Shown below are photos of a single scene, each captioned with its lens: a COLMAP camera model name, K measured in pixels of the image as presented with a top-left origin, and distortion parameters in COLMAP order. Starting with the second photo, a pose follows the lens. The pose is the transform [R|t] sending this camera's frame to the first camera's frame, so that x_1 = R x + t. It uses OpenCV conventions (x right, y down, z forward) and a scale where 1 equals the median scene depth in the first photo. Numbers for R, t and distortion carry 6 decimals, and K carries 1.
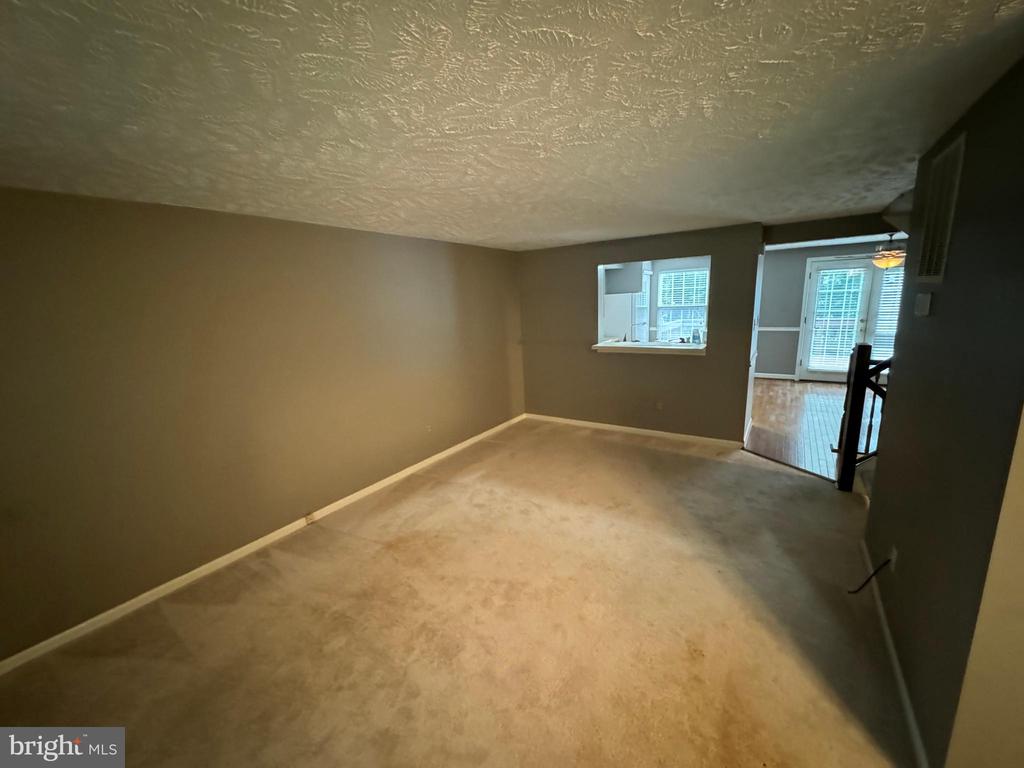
lens RADIAL K [[409.5, 0, 516.0], [0, 409.5, 383.3], [0, 0, 1]] dist [0.004490, -0.000202]
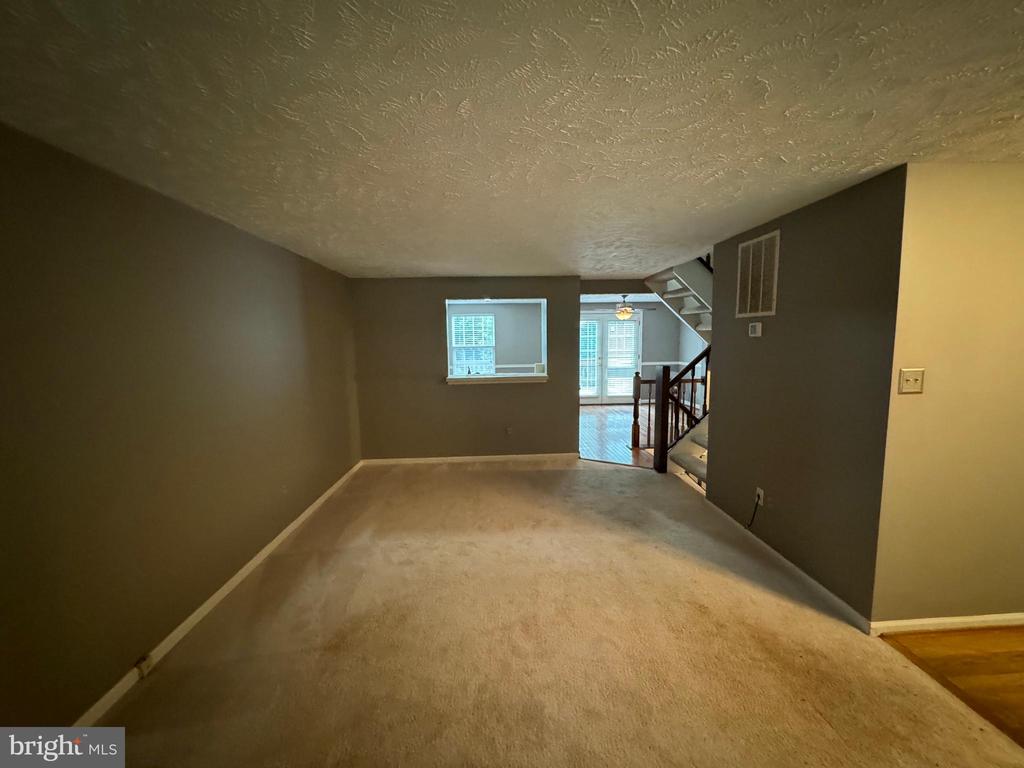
lens RADIAL K [[409.5, 0, 514.4], [0, 409.5, 384.1], [0, 0, 1]] dist [0.004490, -0.000202]
pose [[0.804117, -0.033719, 0.593514, -0.382768], [0.100553, 0.991719, -0.079890, 0.027116], [-0.585905, 0.123921, 0.800849, 0.155475]]
